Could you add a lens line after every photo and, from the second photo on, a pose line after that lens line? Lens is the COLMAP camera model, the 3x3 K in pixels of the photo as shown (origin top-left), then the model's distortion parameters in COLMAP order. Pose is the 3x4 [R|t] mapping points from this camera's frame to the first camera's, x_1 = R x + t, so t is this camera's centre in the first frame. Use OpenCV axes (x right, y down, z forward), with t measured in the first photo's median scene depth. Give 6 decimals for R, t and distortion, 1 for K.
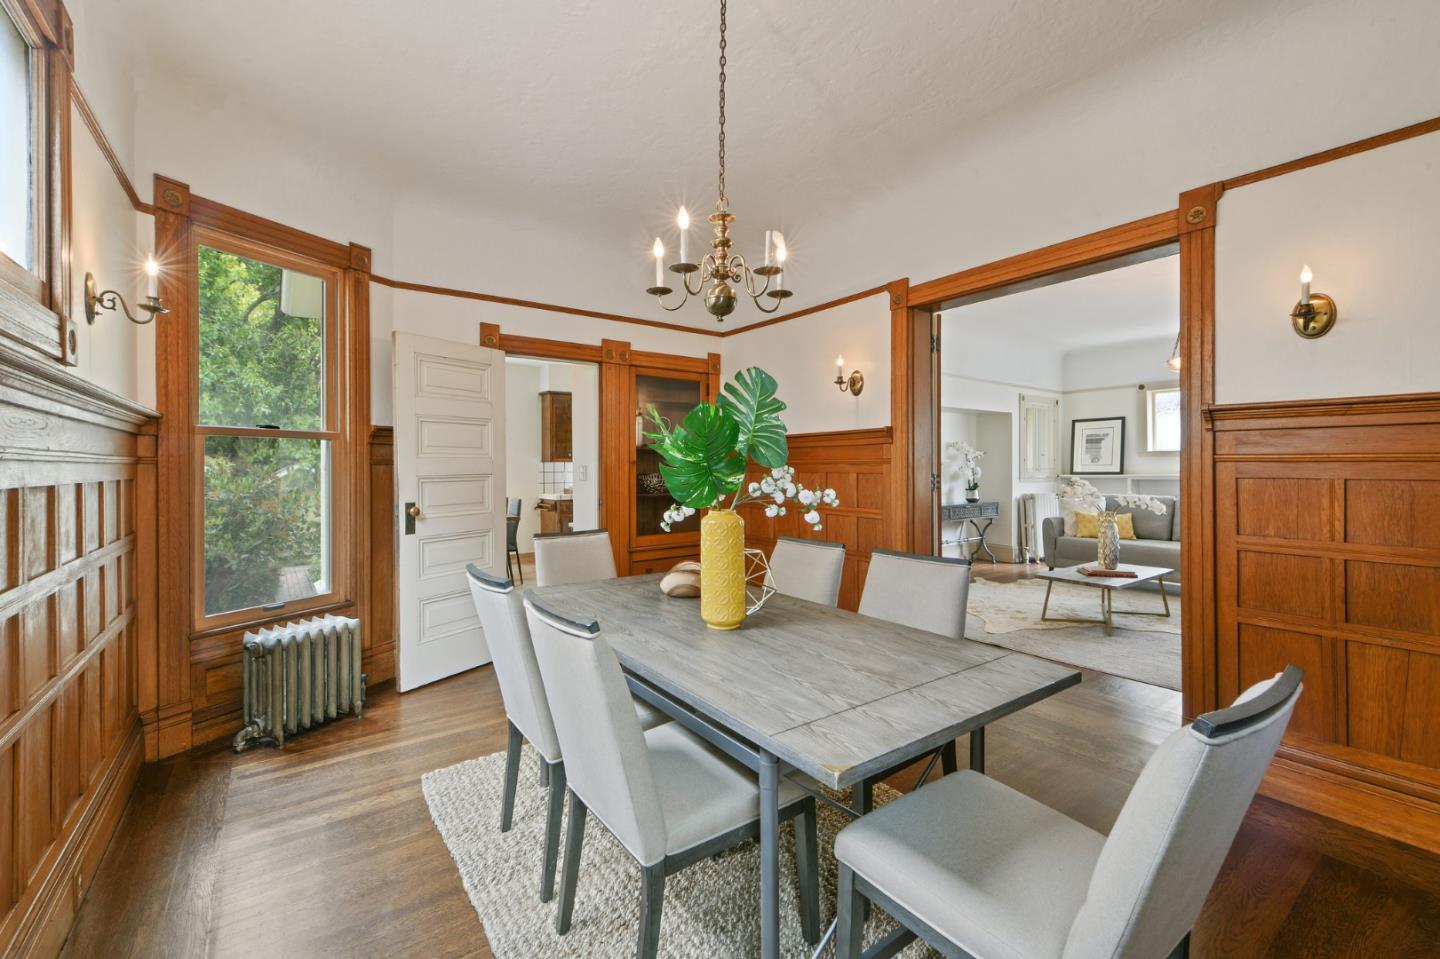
lens RADIAL K [[600.2, 0, 697.5], [0, 600.2, 470.4], [0, 0, 1]] dist [0.004287, 0.000614]
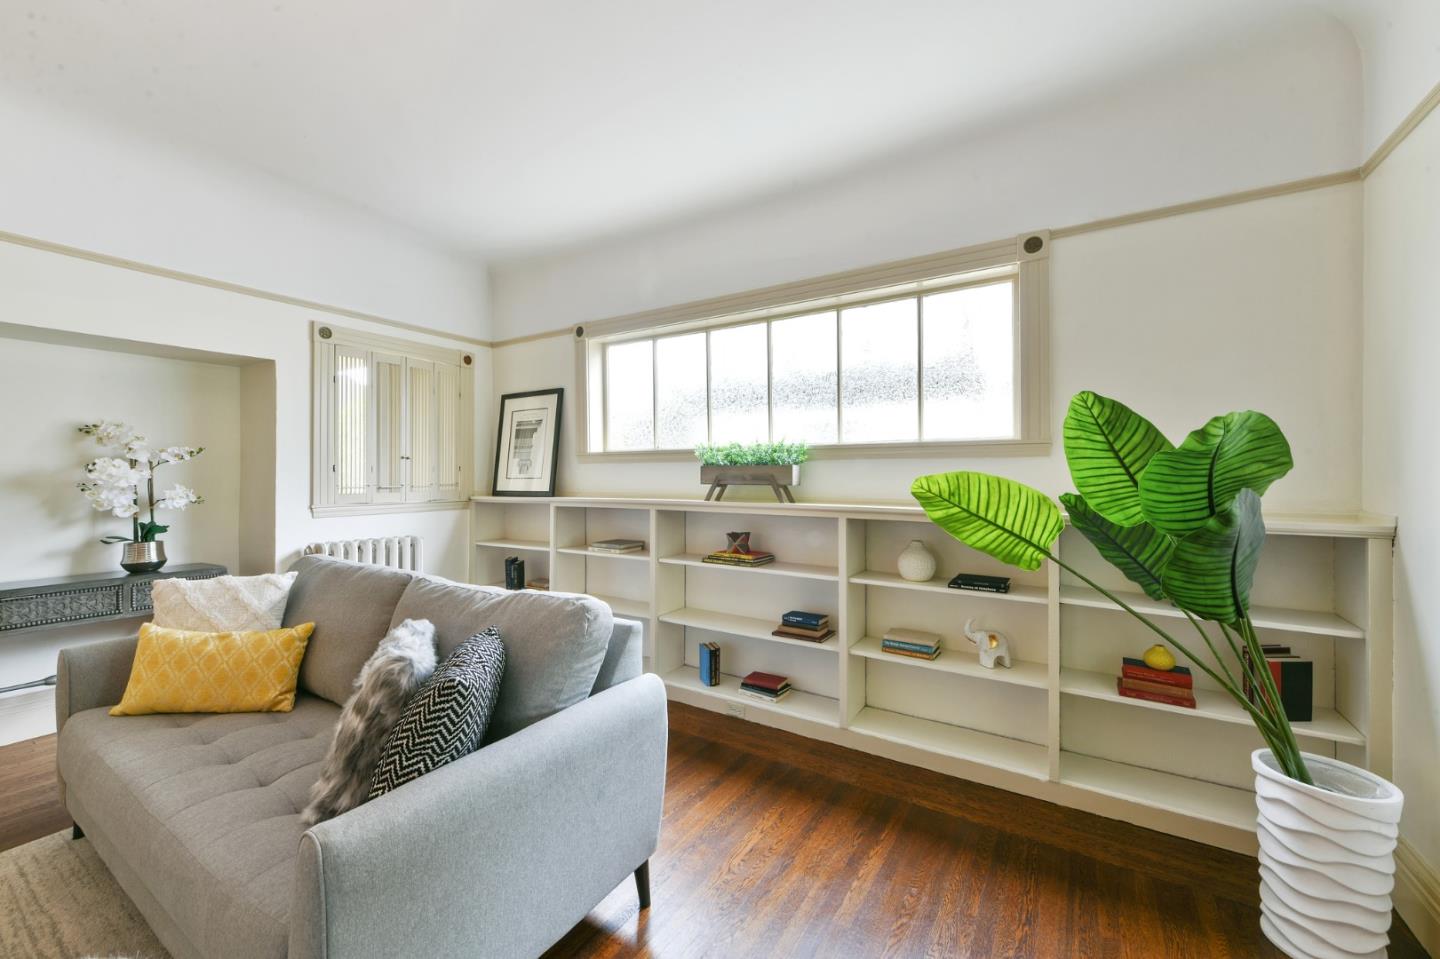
lens RADIAL K [[566.9, 0, 716.4], [0, 566.9, 476.1], [0, 0, 1]] dist [0.004713, -0.000826]
pose [[0.925157, 0.000006, 0.379584, 1.049656], [0.001691, 0.999990, -0.004137, -0.014733], [-0.379580, 0.004470, 0.925148, 0.788889]]
